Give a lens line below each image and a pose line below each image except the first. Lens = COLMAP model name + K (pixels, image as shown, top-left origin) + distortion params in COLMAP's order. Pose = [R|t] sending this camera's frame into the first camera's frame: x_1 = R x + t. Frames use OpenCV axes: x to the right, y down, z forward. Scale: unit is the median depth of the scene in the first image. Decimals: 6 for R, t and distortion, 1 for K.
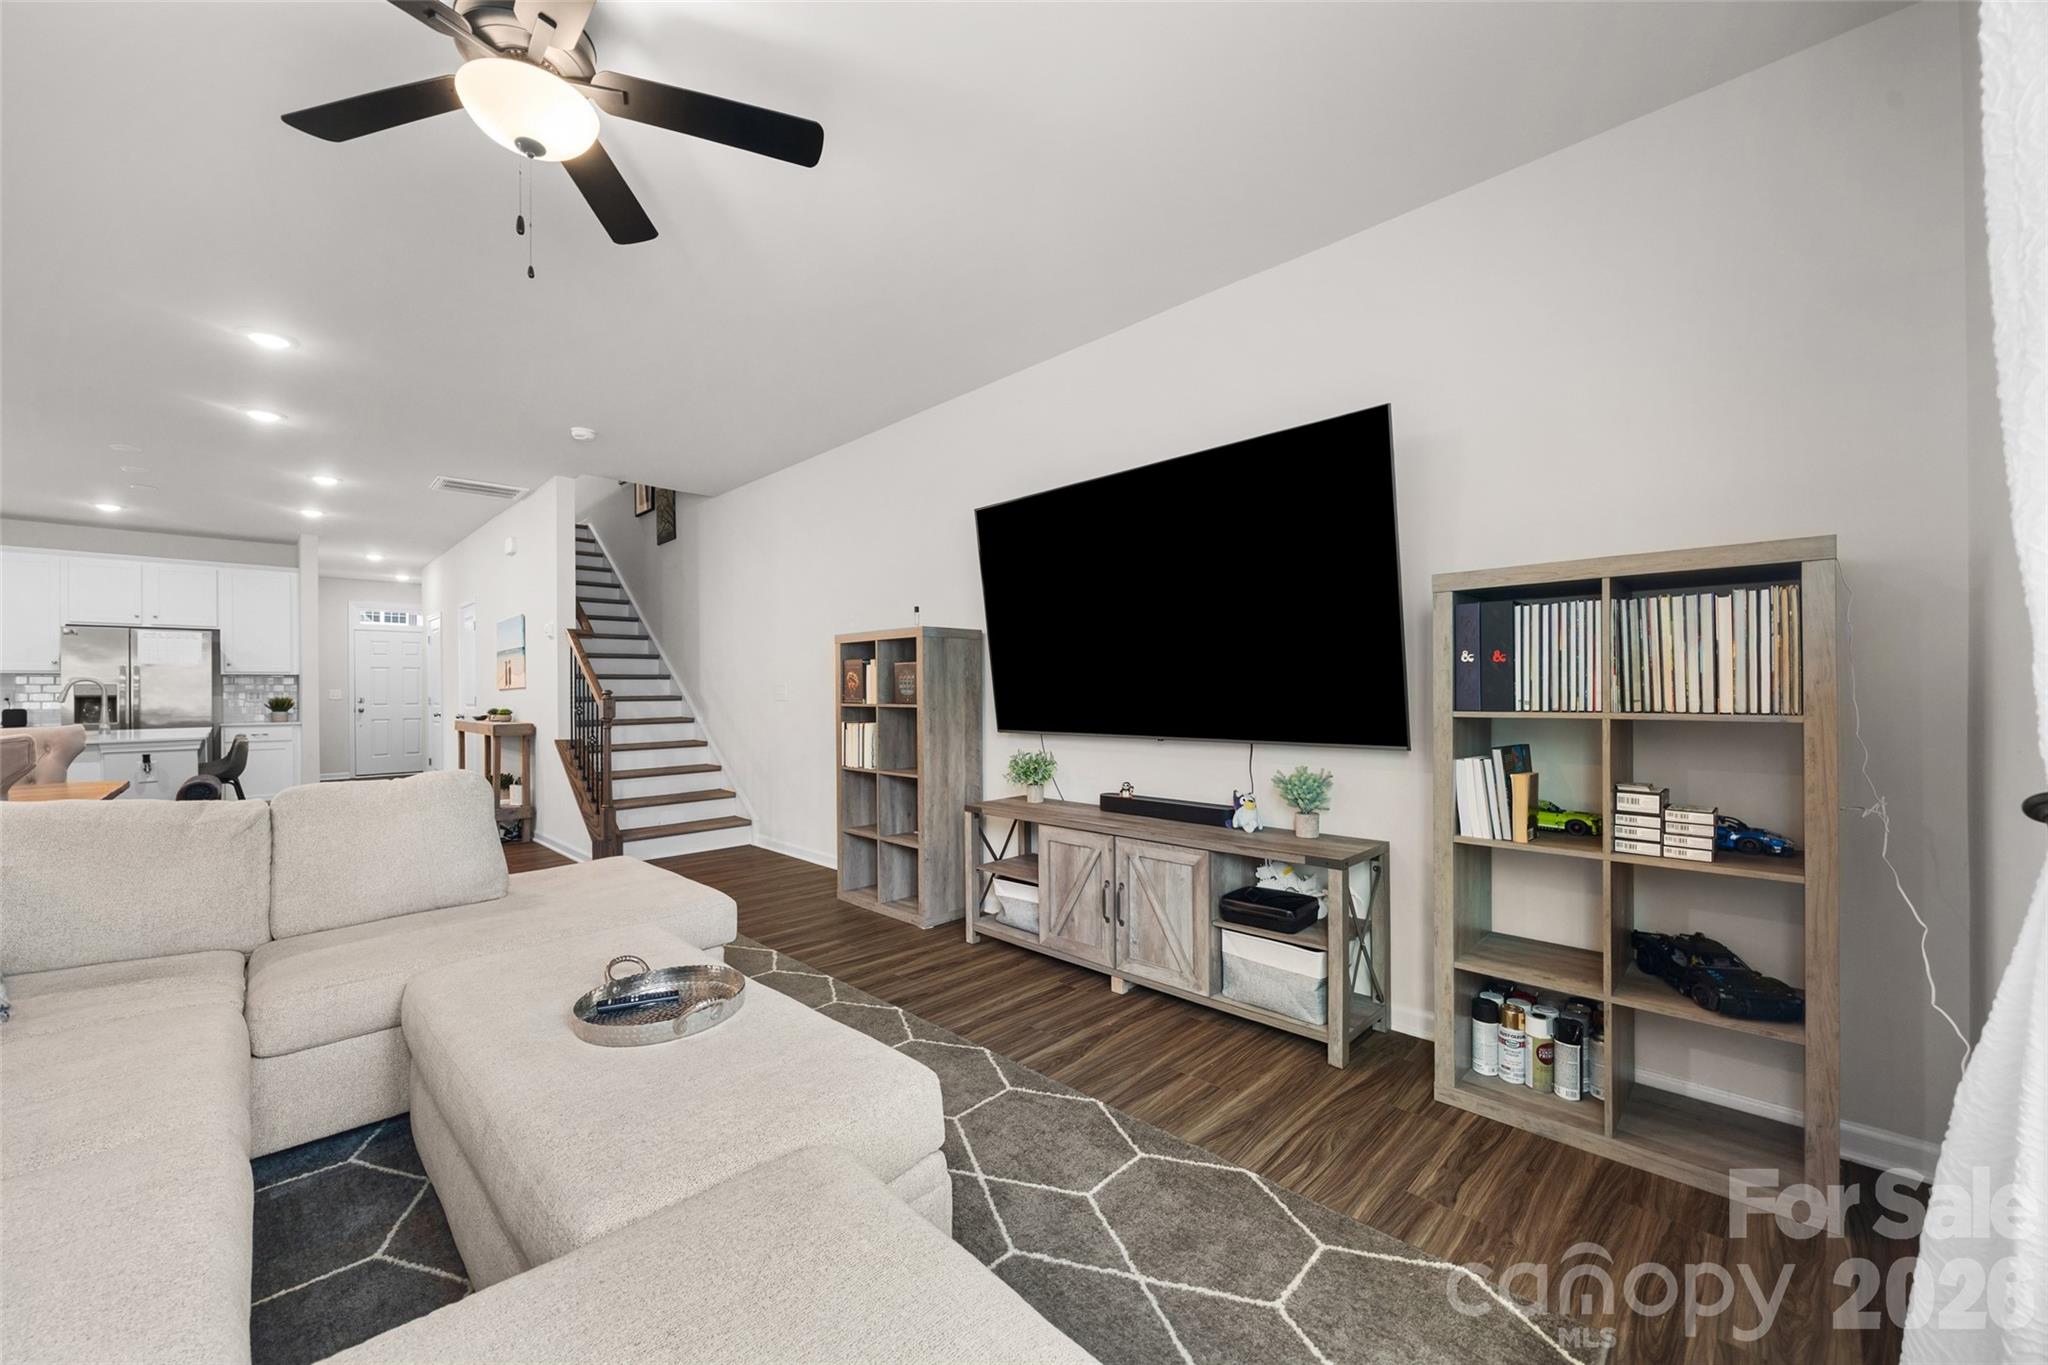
lens RADIAL K [[794.9, 0, 1013.2], [0, 794.9, 688.3], [0, 0, 1]] dist [0.002999, 0.000125]
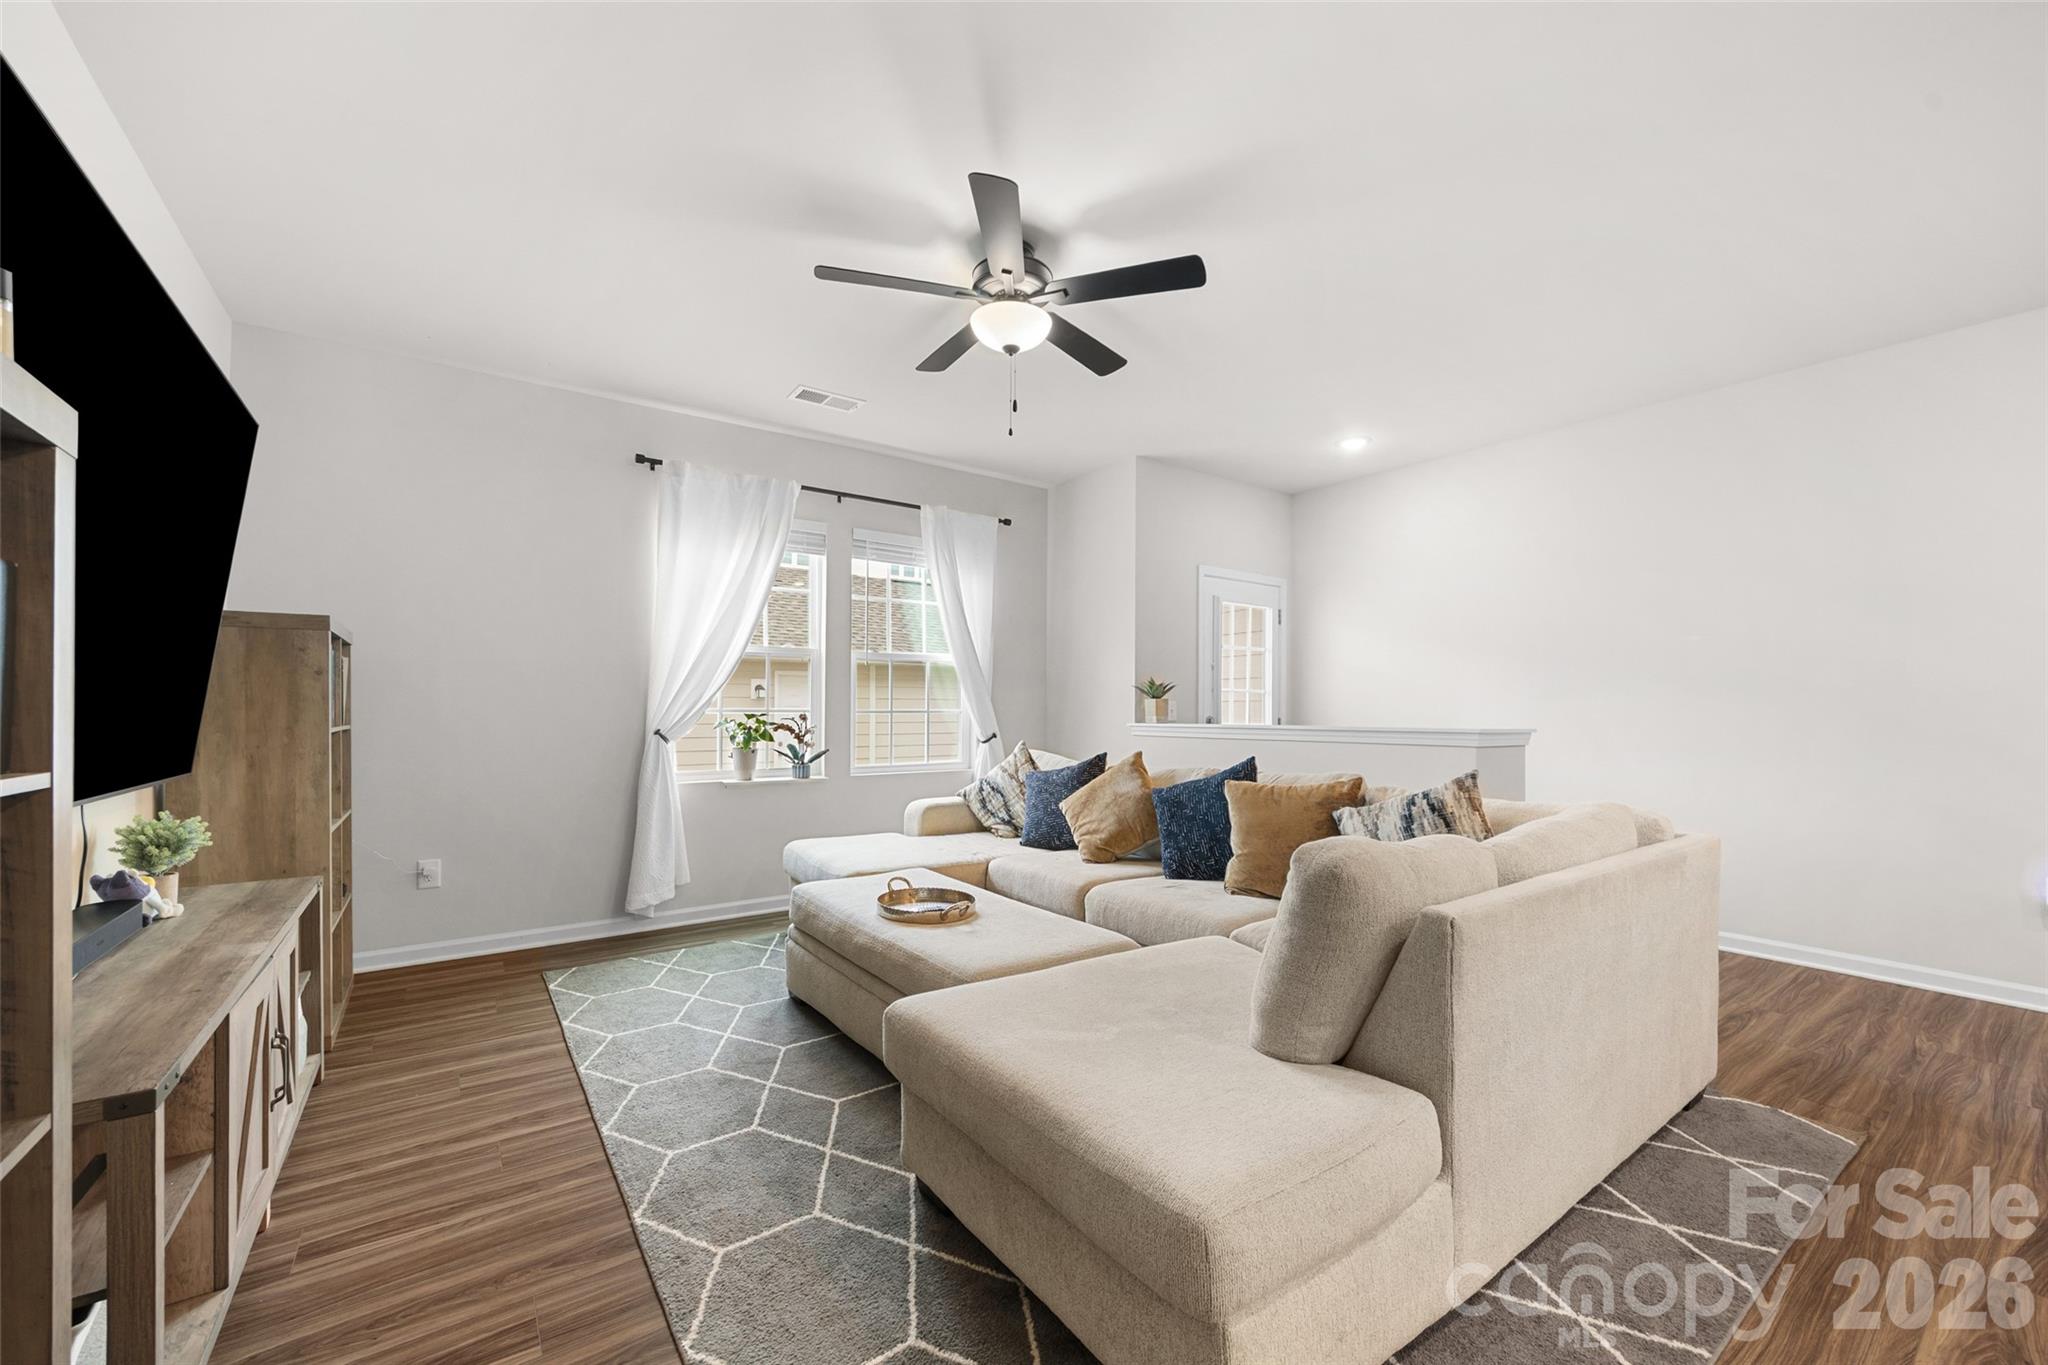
lens RADIAL K [[794.9, 0, 1027.7], [0, 794.9, 686.5], [0, 0, 1]] dist [0.002999, 0.000125]
pose [[-0.986405, -0.002862, 0.164306, -0.603345], [-0.005058, 0.999903, -0.012948, -0.019758], [-0.164253, -0.013603, -0.986324, 1.708053]]
